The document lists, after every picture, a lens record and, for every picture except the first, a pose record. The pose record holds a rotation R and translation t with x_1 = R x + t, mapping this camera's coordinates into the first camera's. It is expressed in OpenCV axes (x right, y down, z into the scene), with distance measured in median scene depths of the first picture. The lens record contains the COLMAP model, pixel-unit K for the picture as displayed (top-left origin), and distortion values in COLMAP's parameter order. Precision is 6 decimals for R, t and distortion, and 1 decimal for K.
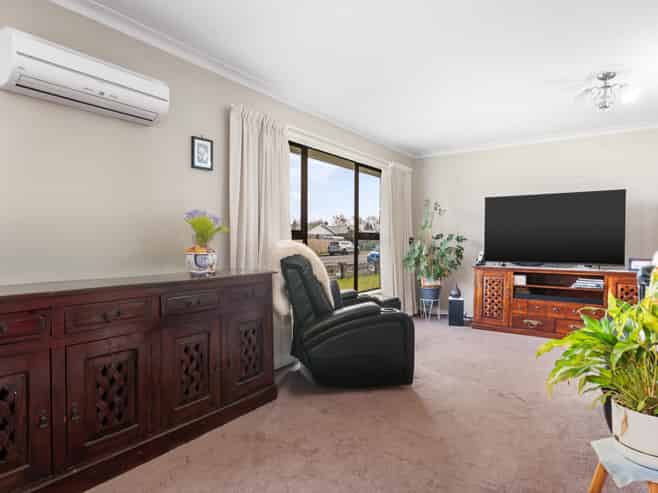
lens RADIAL K [[363.9, 0, 331.6], [0, 363.9, 226.8], [0, 0, 1]] dist [0.002983, 0.000537]
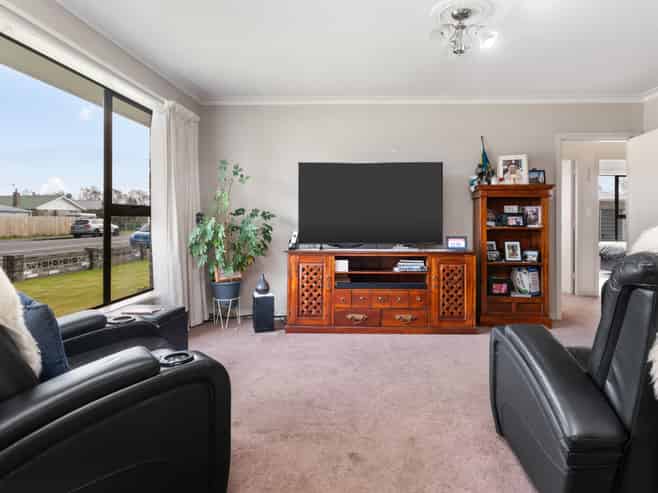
lens RADIAL K [[363.9, 0, 331.6], [0, 363.9, 226.8], [0, 0, 1]] dist [0.002983, 0.000537]
pose [[0.824186, -0.012384, 0.566184, 0.033908], [-0.021835, 0.998323, 0.053621, 0.013878], [-0.565898, -0.056557, 0.822533, 0.305142]]
